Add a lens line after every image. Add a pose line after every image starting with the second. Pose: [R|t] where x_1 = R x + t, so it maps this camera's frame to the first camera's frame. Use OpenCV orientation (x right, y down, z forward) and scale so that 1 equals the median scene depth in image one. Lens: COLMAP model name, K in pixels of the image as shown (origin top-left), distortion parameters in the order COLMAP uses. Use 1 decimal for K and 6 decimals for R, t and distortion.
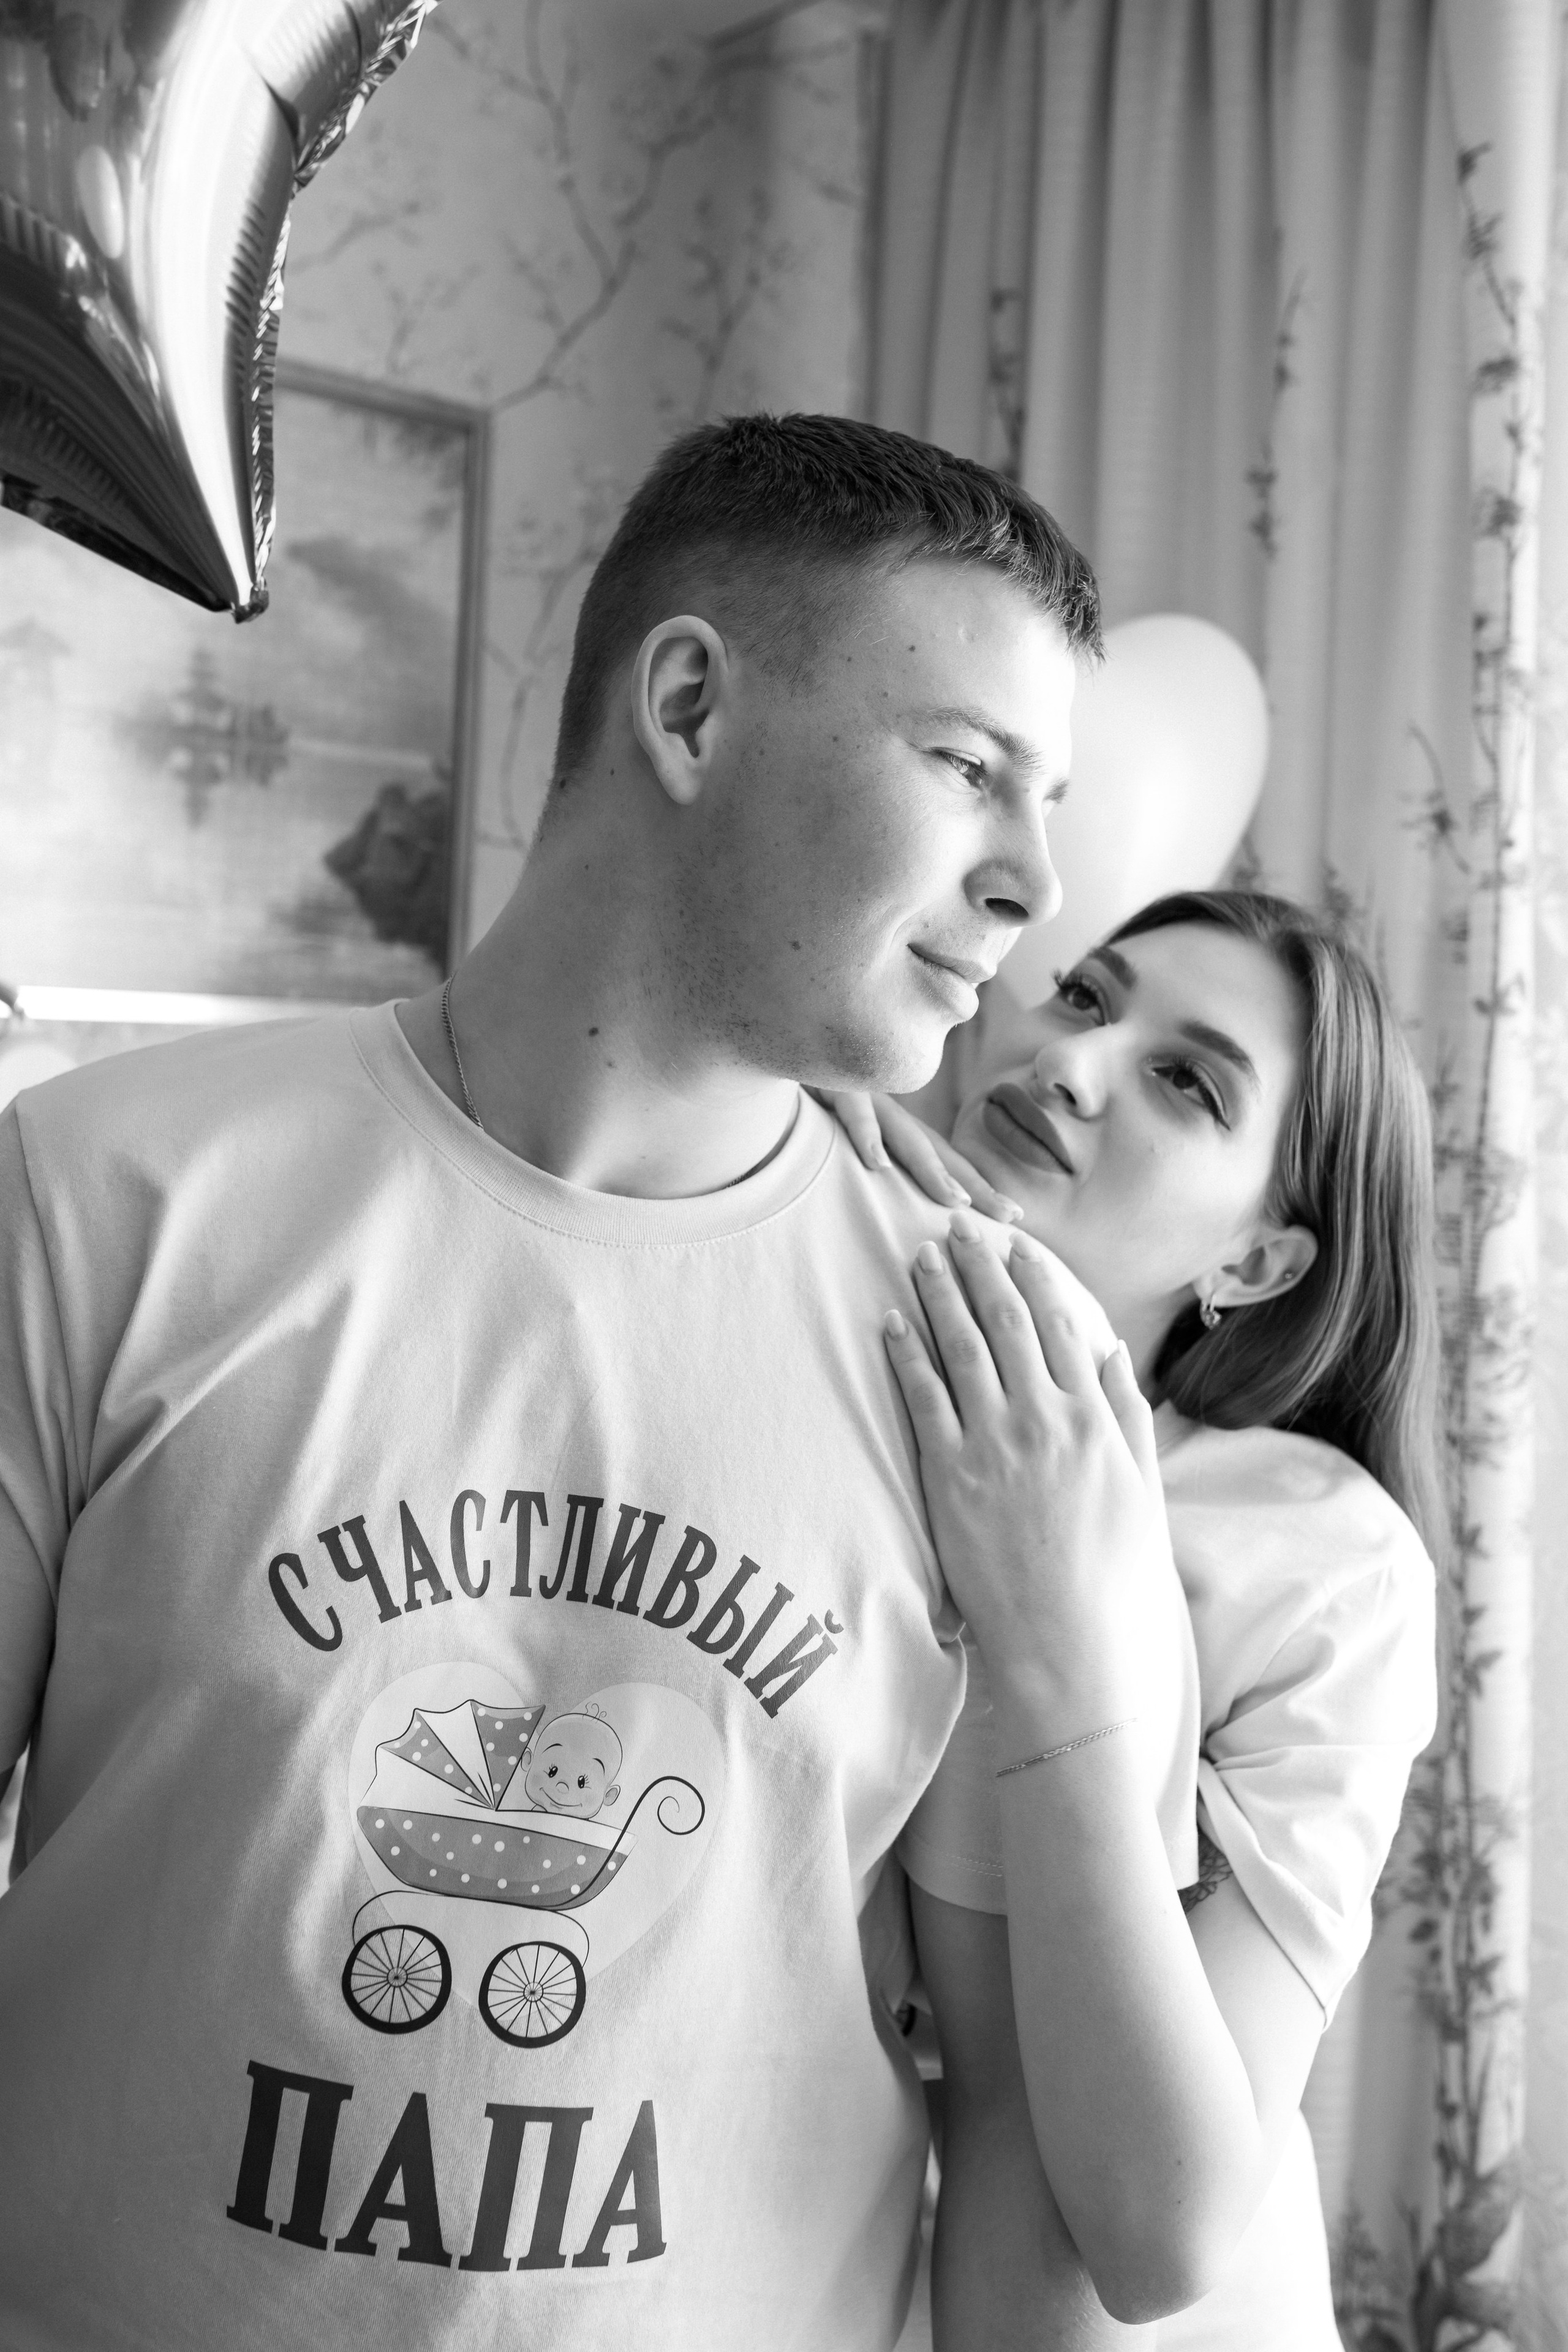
lens RADIAL K [[2308.3, 0, 815.0], [0, 2308.3, 1176.1], [0, 0, 1]] dist [0.000420, 0.000000]
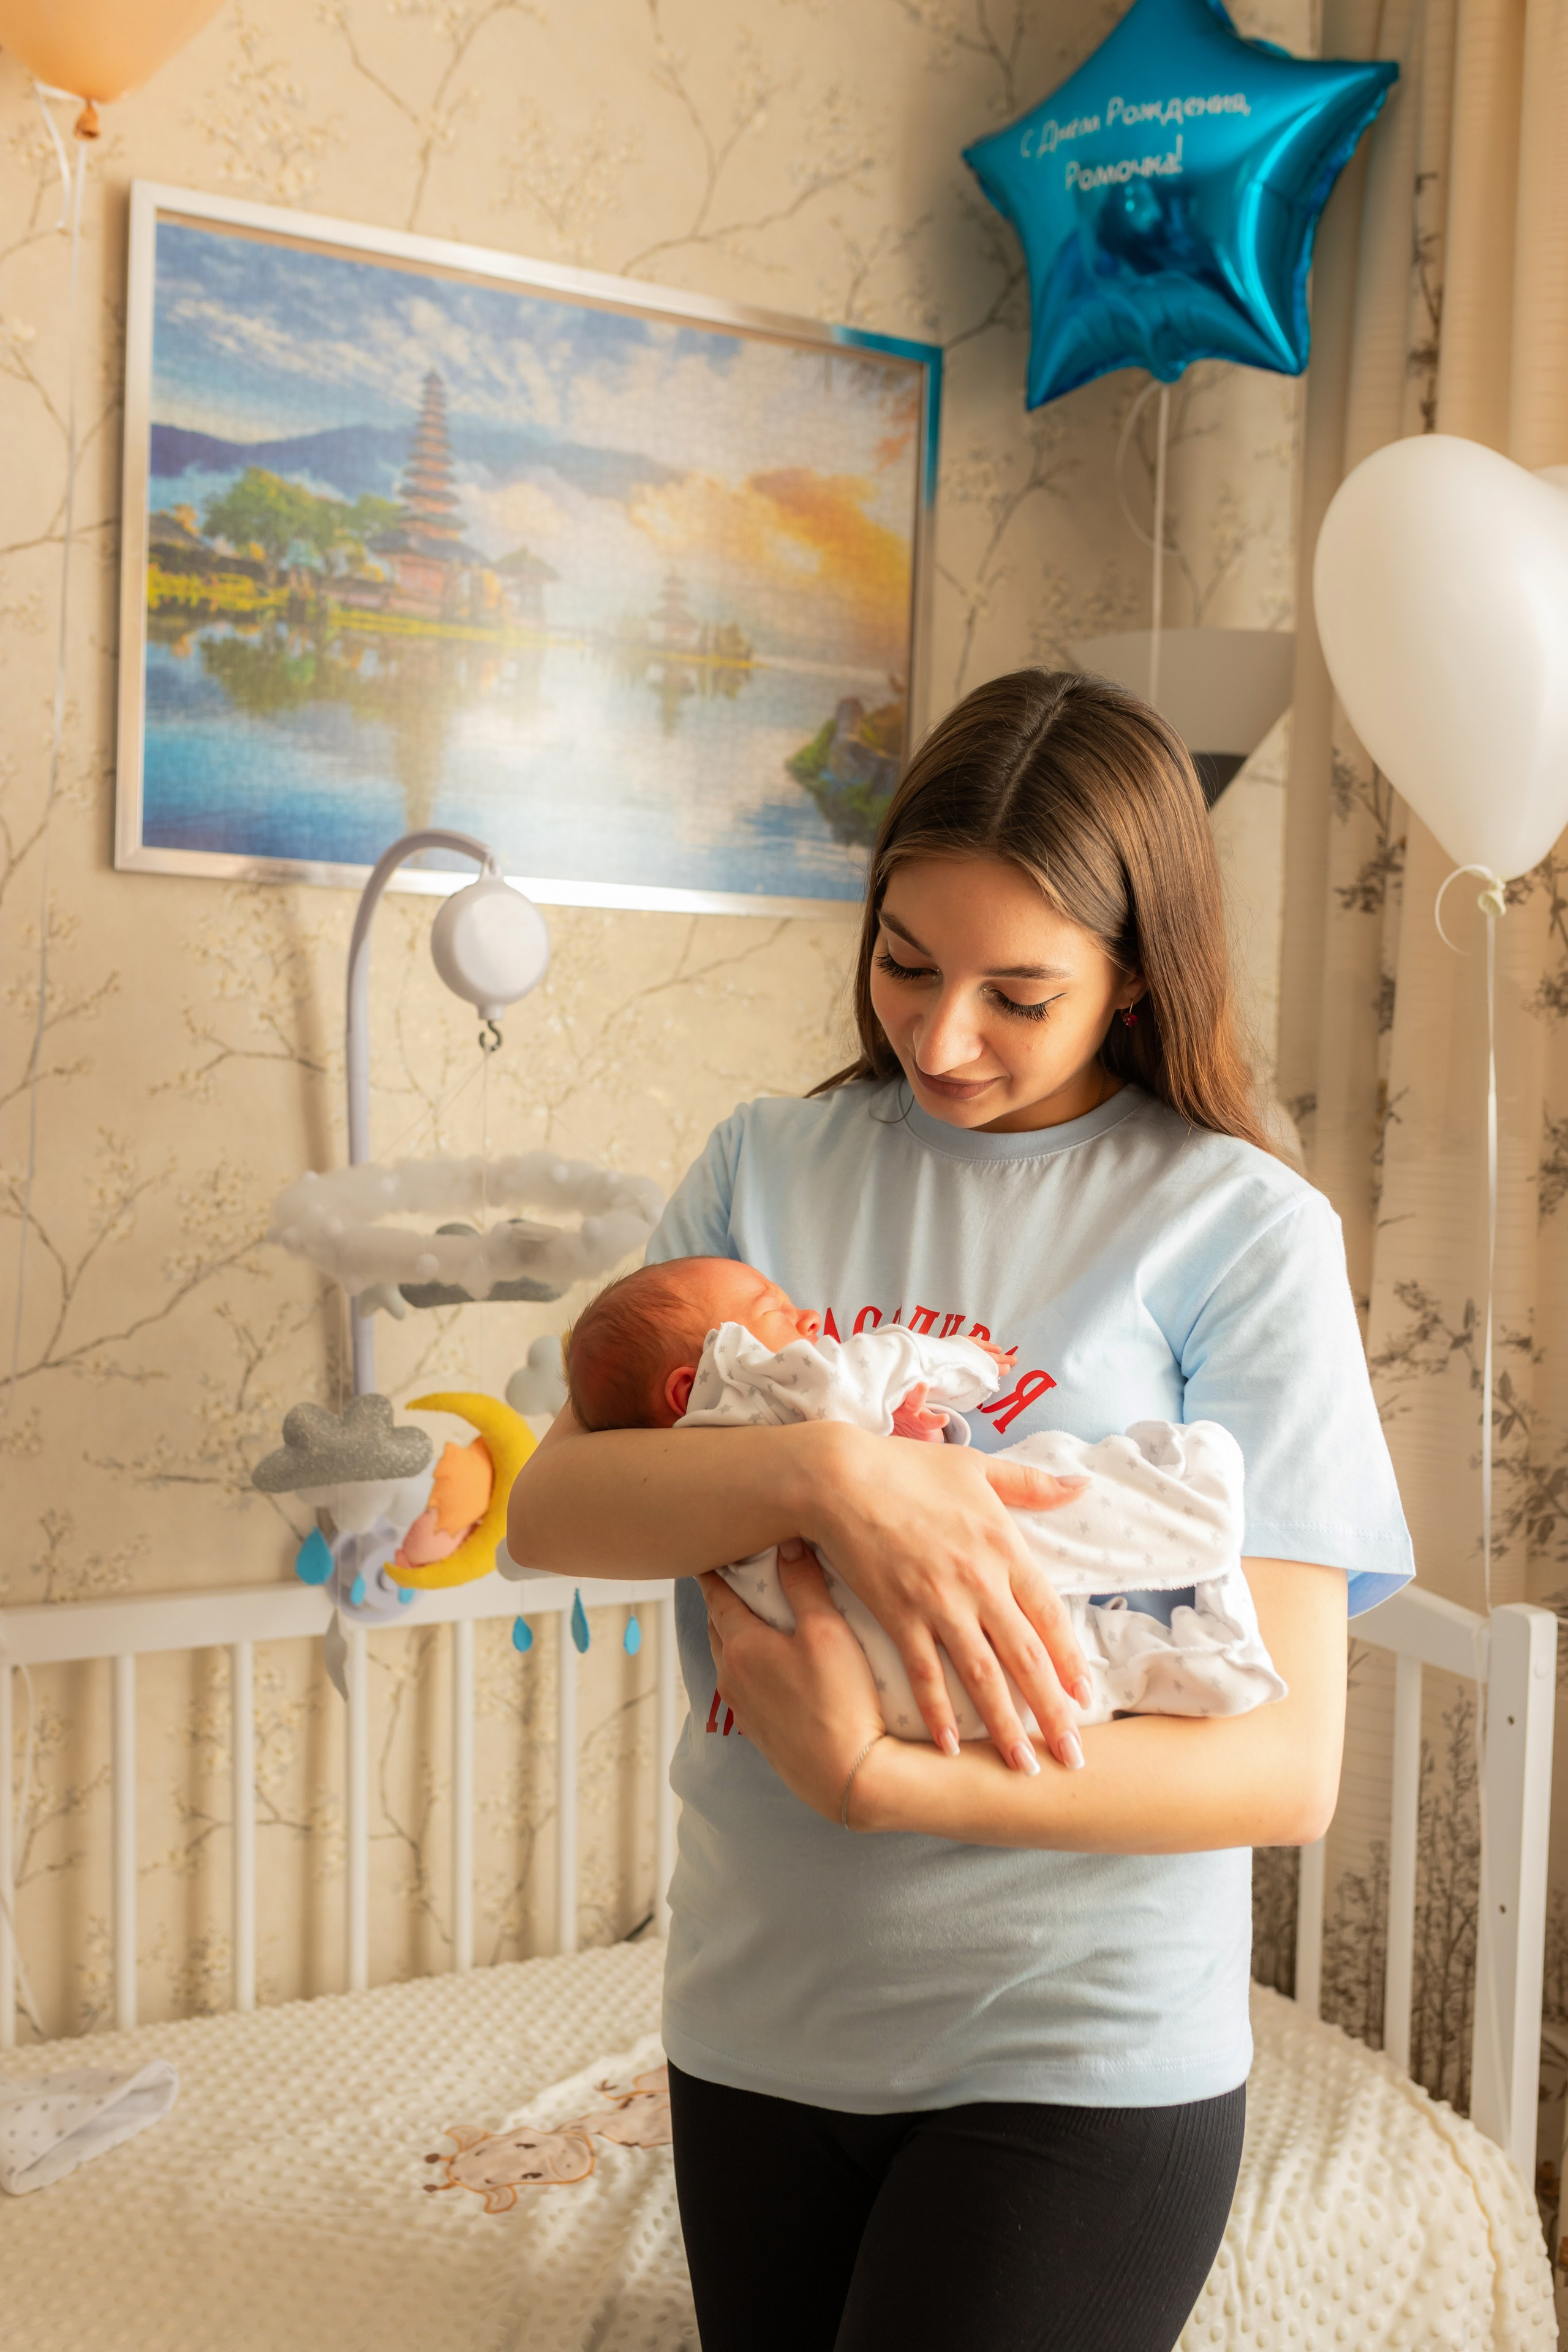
lens RADIAL K [[2308.3, 0, 790.9], [0, 2308.3, 1182.6], [0, 0, 1]] dist [0.000420, 0.000000]
pose [[0.966237, -0.001611, -0.257650, 0.087453], [-0.004285, 0.999742, -0.022321, 0.104754], [0.257619, 0.022671, 0.965981, -0.061023]]
